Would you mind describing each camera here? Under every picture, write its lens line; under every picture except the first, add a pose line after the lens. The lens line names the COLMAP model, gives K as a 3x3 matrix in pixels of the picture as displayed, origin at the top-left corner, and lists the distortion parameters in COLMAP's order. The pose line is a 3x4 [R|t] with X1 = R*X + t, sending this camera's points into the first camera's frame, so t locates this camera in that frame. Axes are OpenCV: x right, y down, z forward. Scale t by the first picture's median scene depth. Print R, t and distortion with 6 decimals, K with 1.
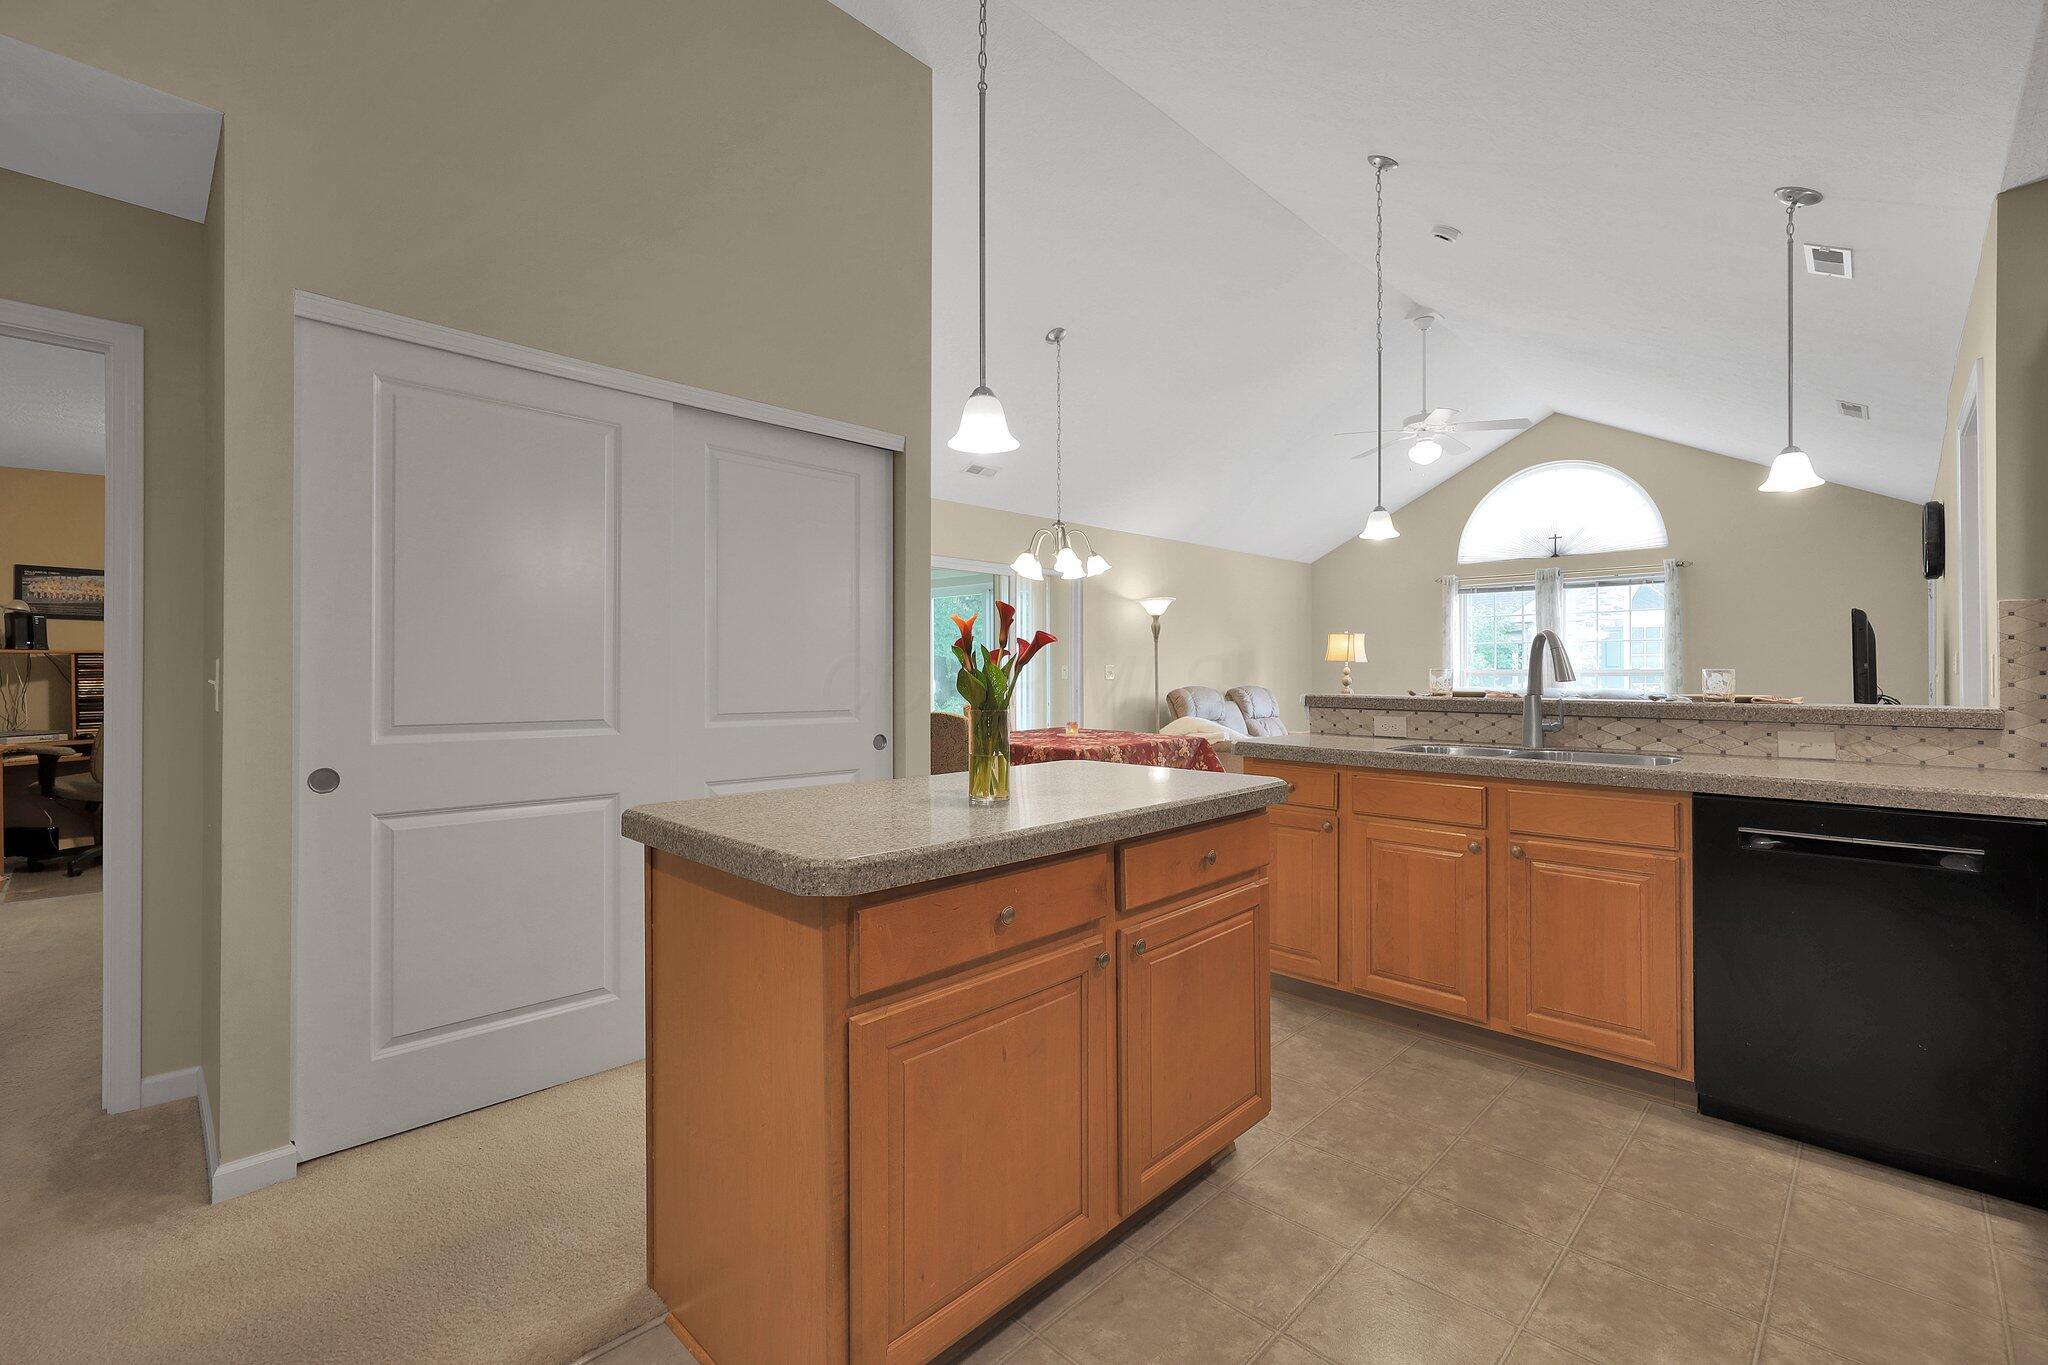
lens RADIAL K [[879.3, 0, 1023.3], [0, 879.3, 672.7], [0, 0, 1]] dist [-0.001840, 0.000316]
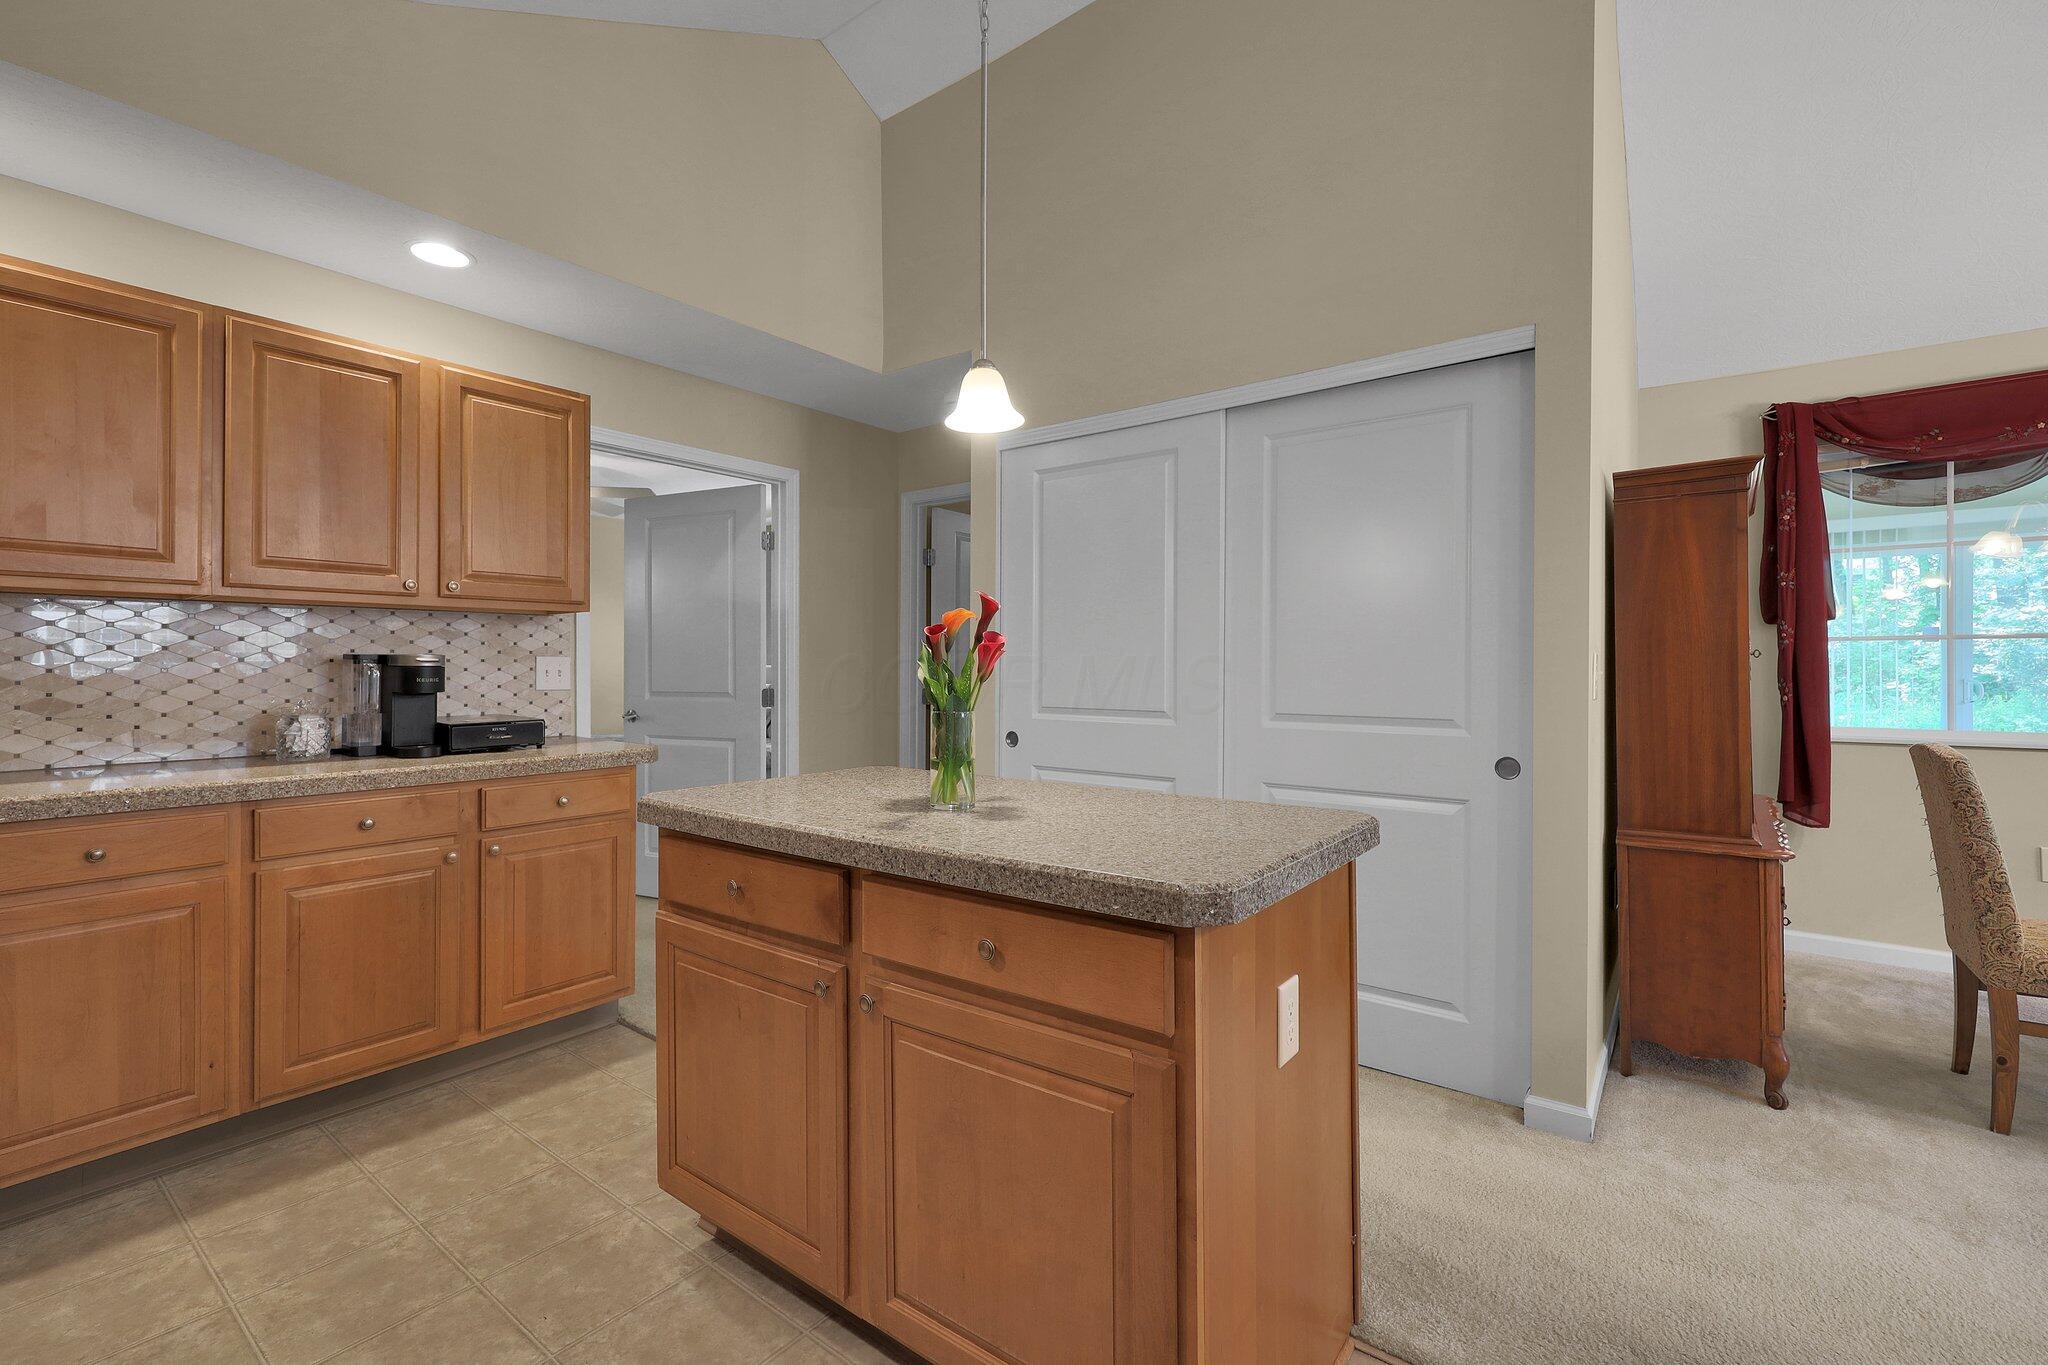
lens RADIAL K [[879.3, 0, 1032.6], [0, 879.3, 664.3], [0, 0, 1]] dist [-0.001840, 0.000316]
pose [[0.129002, -0.005746, -0.991628, 0.553403], [0.001024, 0.999983, -0.005662, -0.001604], [0.991644, -0.000285, 0.129005, 0.593925]]
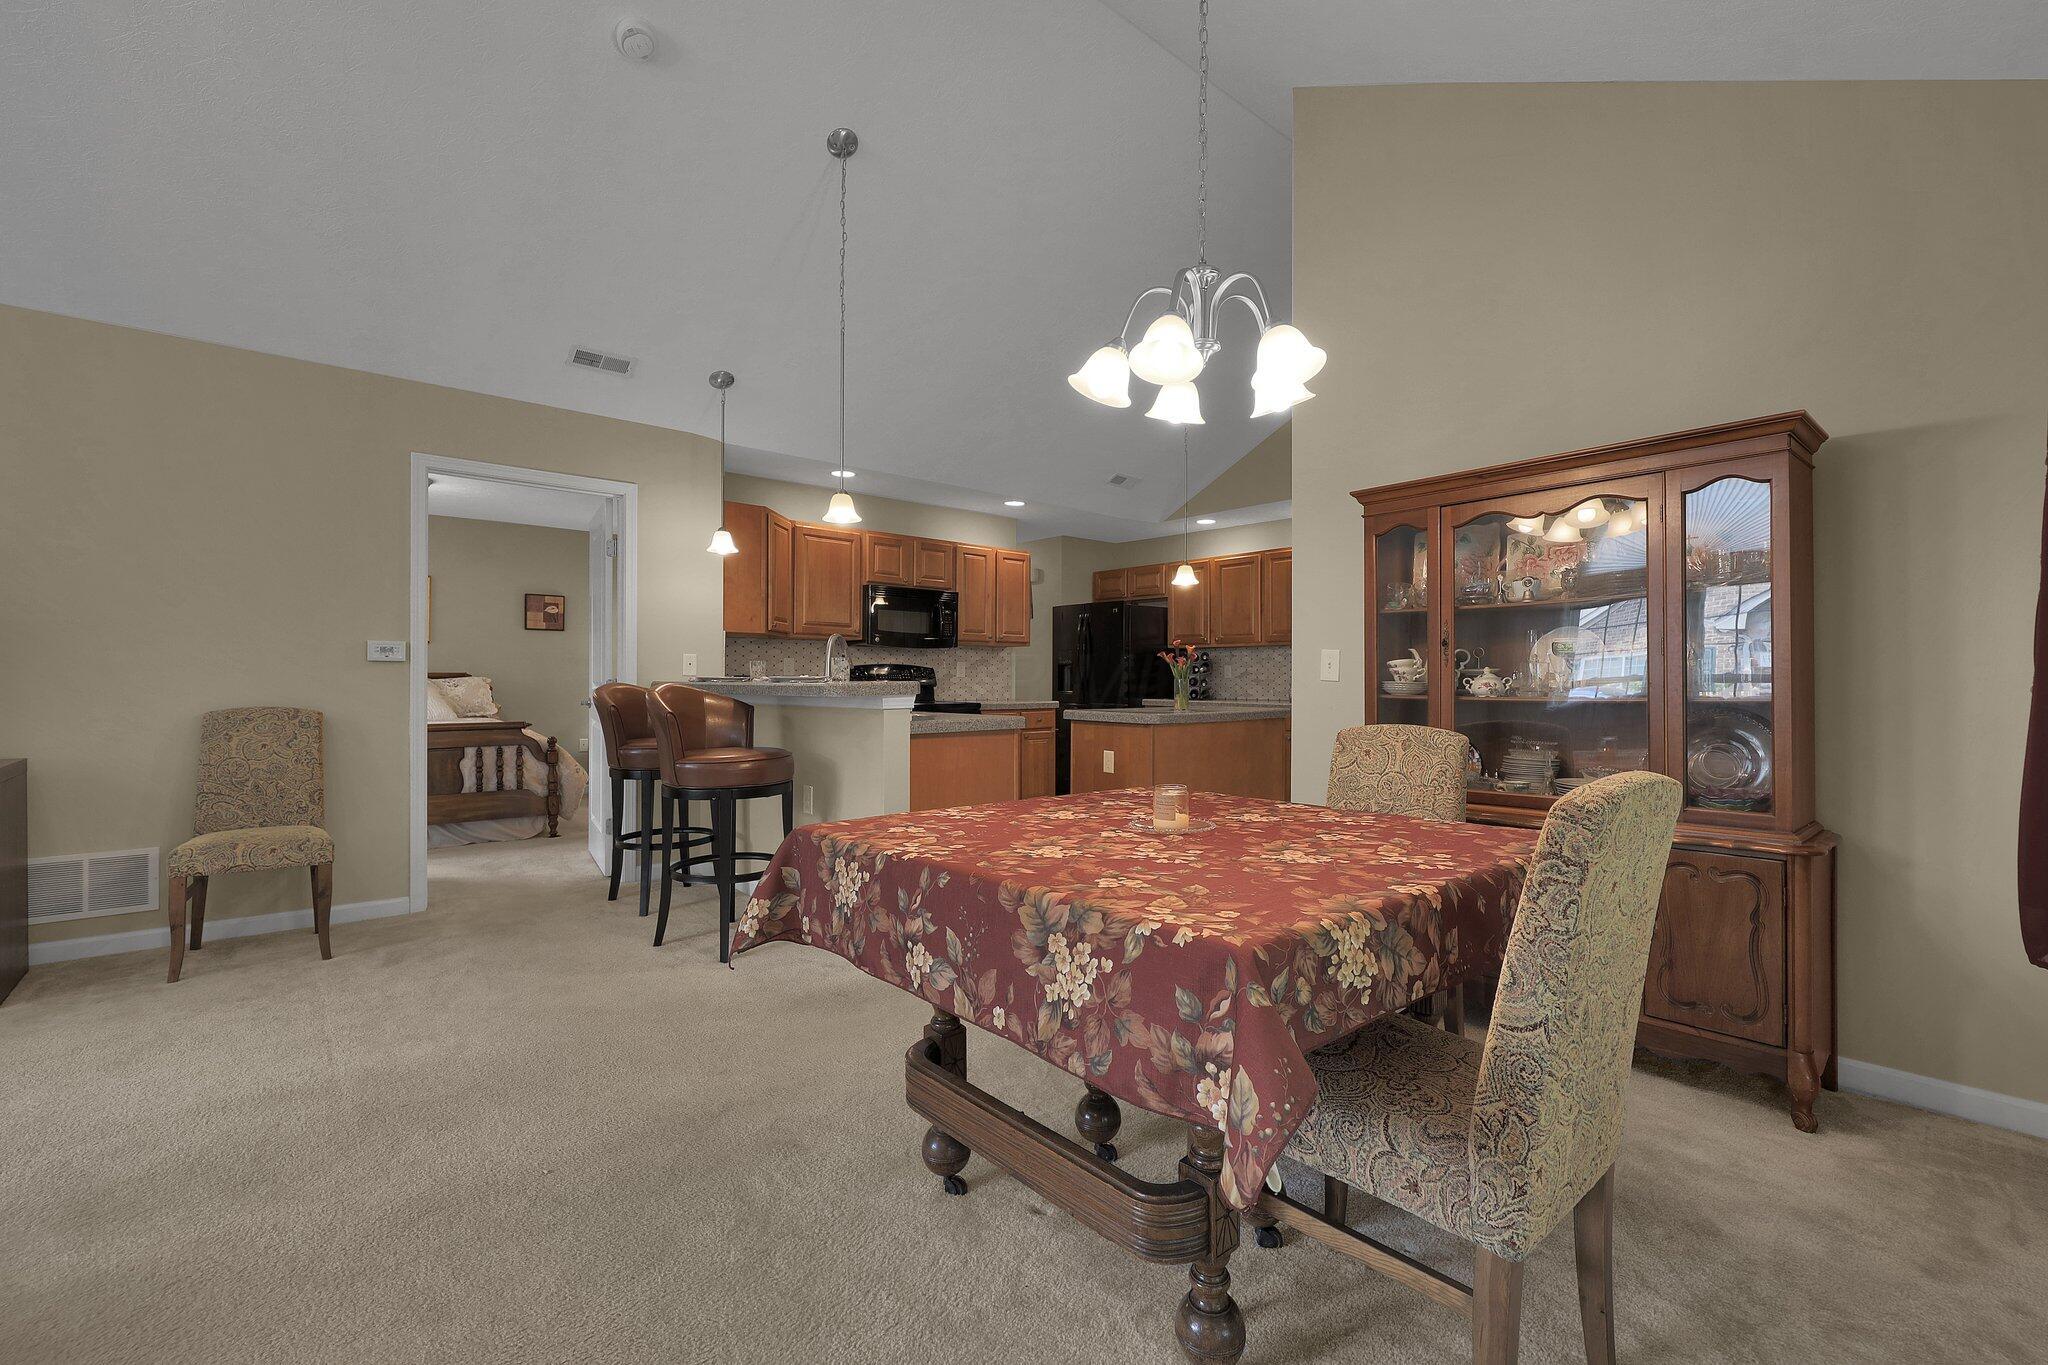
lens RADIAL K [[879.3, 0, 1028.3], [0, 879.3, 675.2], [0, 0, 1]] dist [-0.001840, 0.000316]
pose [[-0.997095, -0.001439, 0.076160, 0.153155], [-0.001749, 0.999990, -0.004004, 0.025562], [-0.076153, -0.004125, -0.997088, 2.394891]]
